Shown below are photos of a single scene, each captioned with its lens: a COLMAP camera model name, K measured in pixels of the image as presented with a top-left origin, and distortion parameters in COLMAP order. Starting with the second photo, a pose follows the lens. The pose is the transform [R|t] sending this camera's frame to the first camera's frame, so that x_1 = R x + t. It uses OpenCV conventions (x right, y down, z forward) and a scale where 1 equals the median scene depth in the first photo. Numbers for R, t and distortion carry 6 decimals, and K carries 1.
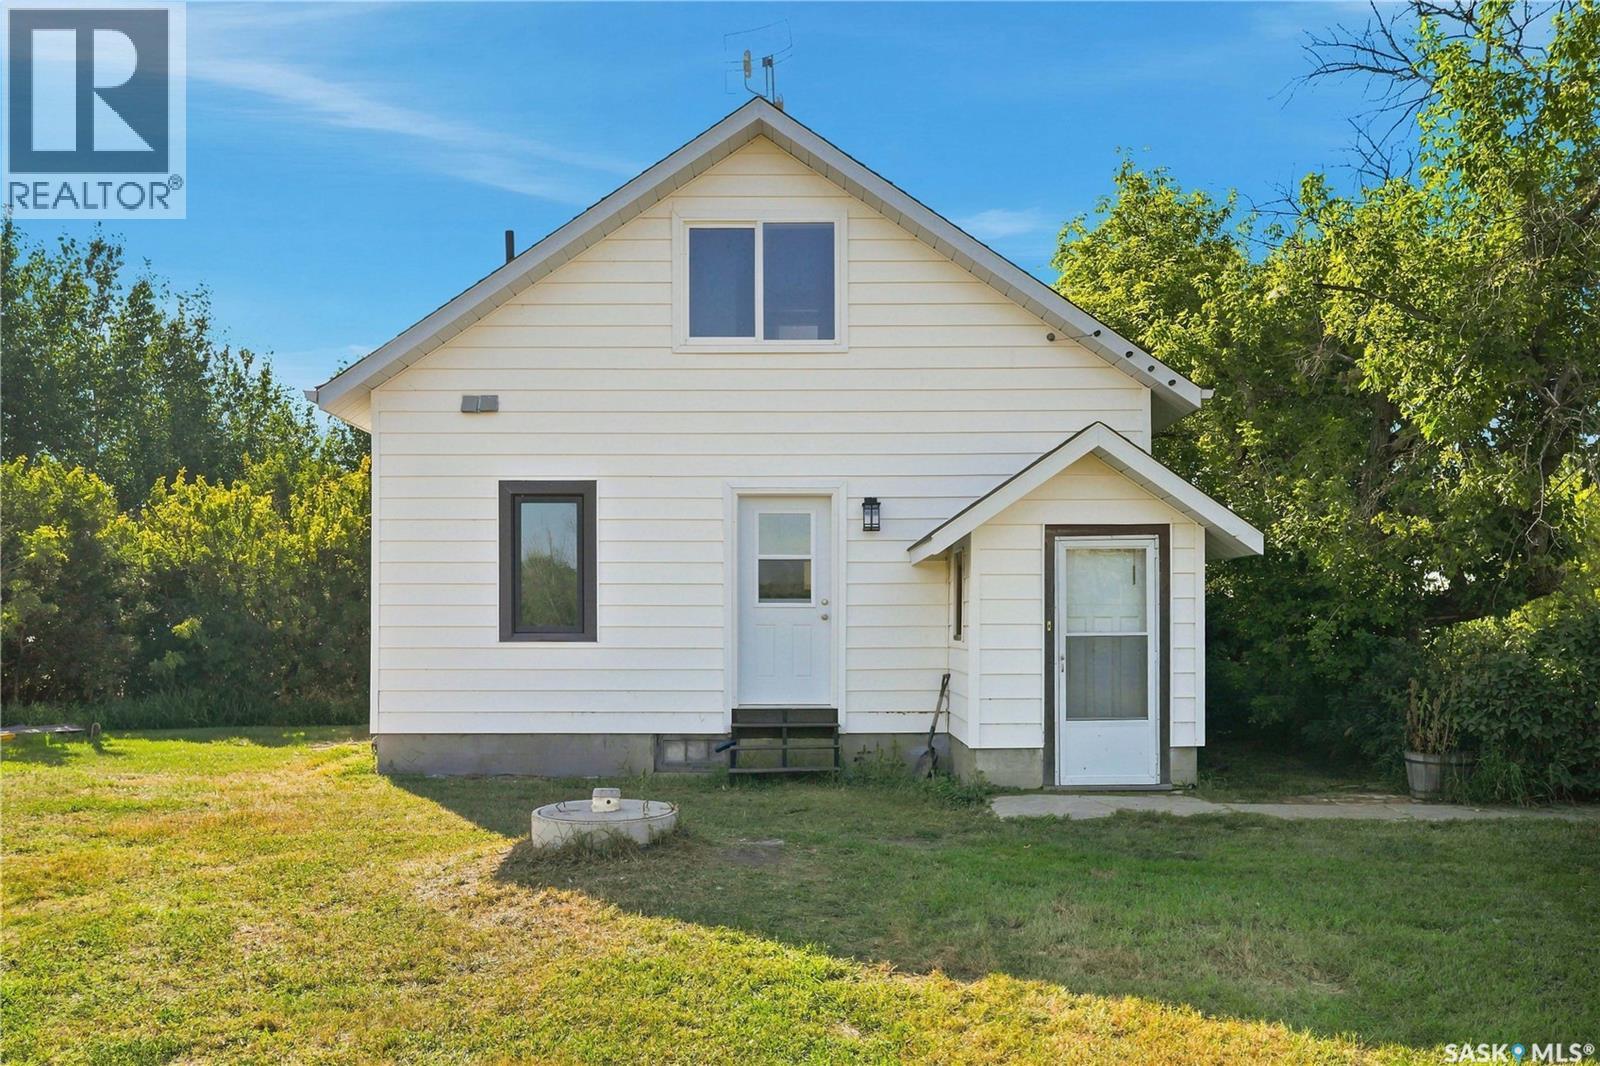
lens RADIAL K [[1476.0, 0, 792.8], [0, 1476.0, 596.2], [0, 0, 1]] dist [0.005684, 0.006926]
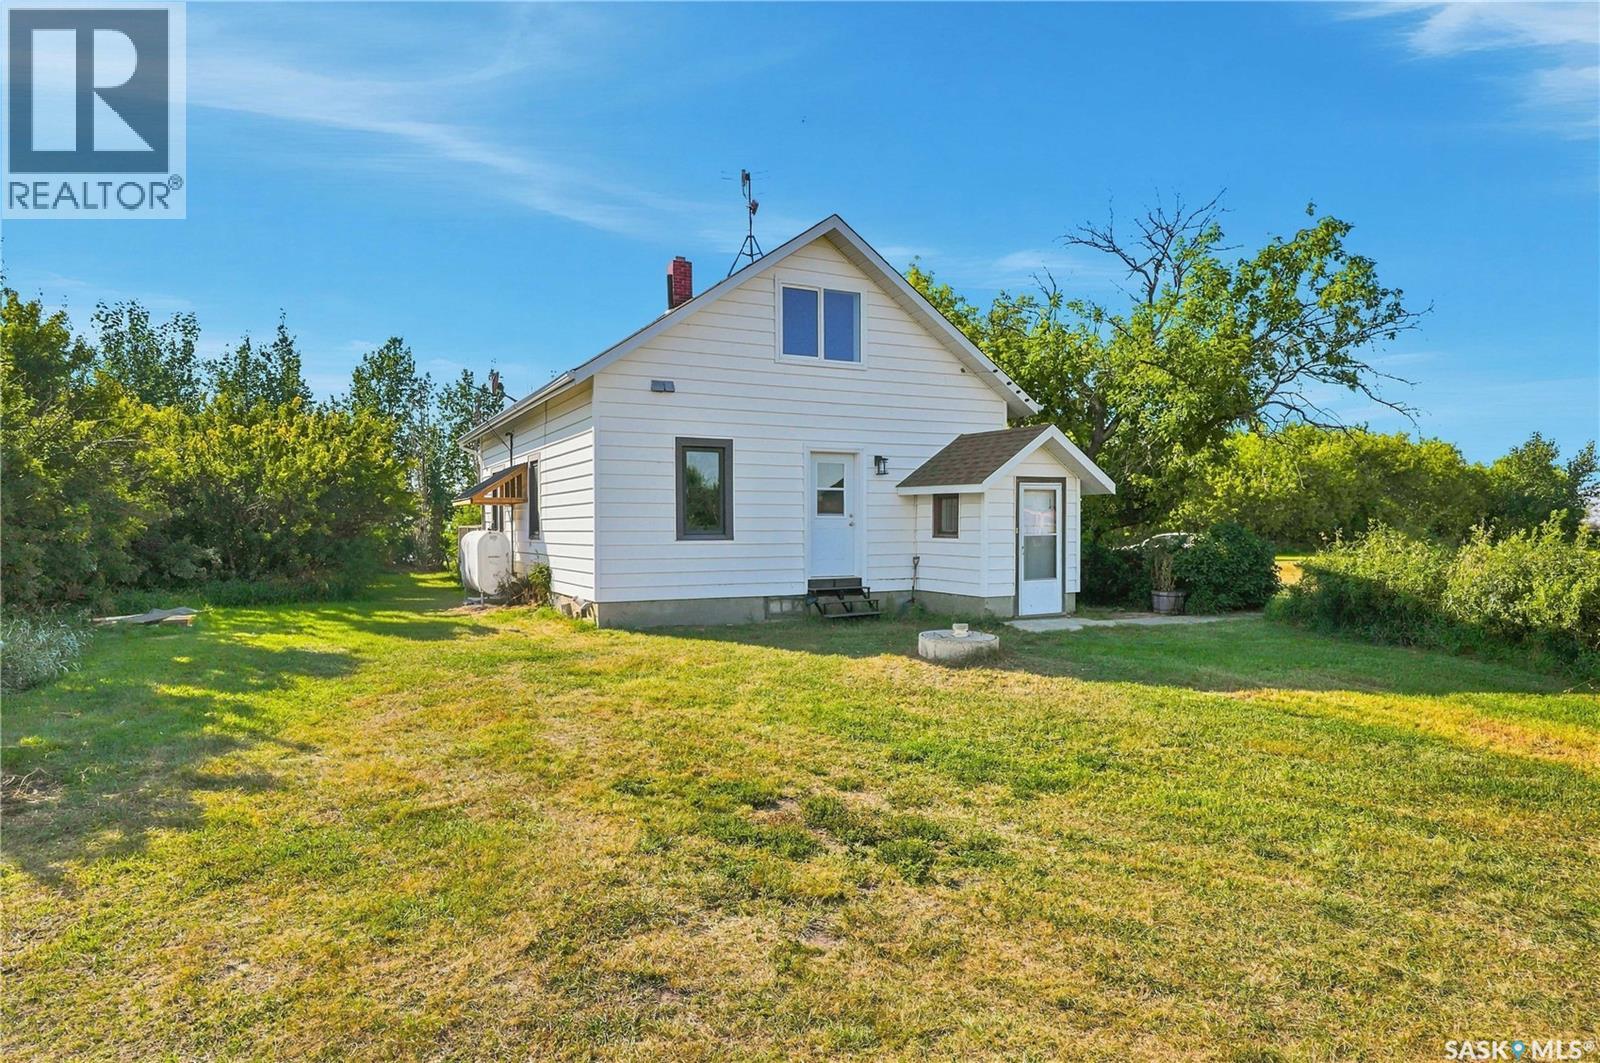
lens RADIAL K [[943.9, 0, 800.0], [0, 943.9, 531.5], [0, 0, 1]] dist [-0.003236, -0.000377]
pose [[0.893098, -0.002195, 0.449858, -0.531889], [-0.009713, 0.999661, 0.024160, -0.003833], [-0.449758, -0.025947, 0.892773, 0.050927]]
